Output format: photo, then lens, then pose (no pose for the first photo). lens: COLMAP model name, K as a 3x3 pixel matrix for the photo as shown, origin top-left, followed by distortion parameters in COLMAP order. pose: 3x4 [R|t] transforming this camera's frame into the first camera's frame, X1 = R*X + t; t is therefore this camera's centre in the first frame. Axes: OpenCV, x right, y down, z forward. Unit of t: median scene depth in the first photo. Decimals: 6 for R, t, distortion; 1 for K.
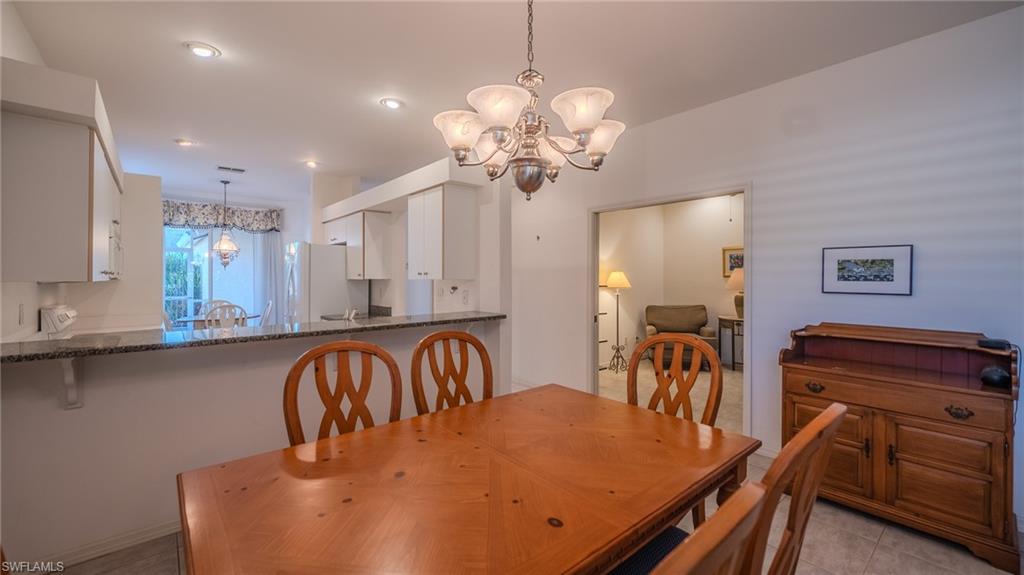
lens RADIAL K [[417.1, 0, 512.7], [0, 417.1, 277.6], [0, 0, 1]] dist [0.000748, -0.000044]
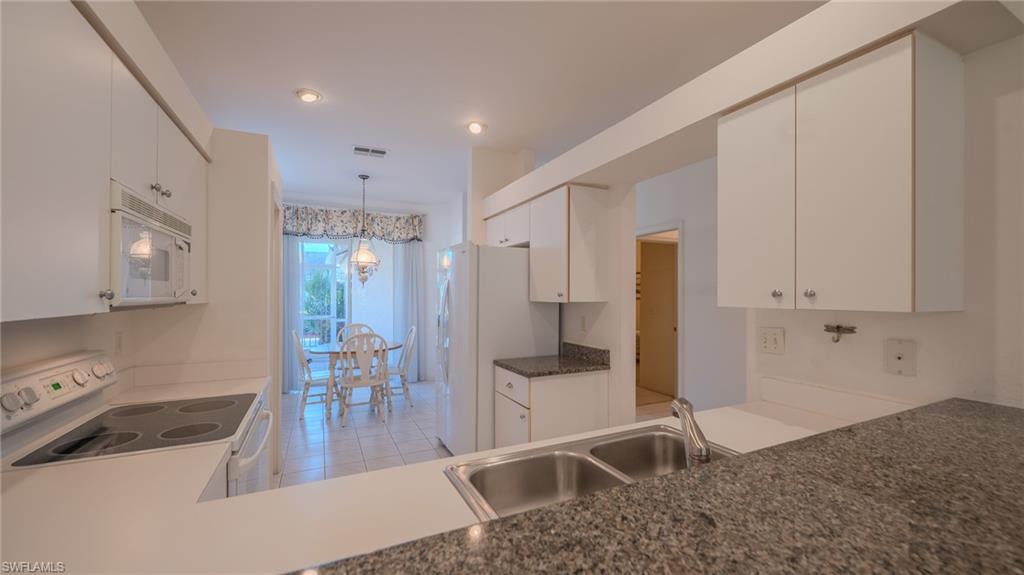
lens RADIAL K [[410.5, 0, 512.8], [0, 410.5, 292.3], [0, 0, 1]] dist [-0.000040, 0.000013]
pose [[0.965074, -0.000350, -0.261978, -0.192163], [-0.000987, 0.999987, -0.004973, -0.005078], [0.261976, 0.005058, 0.965061, 0.292915]]
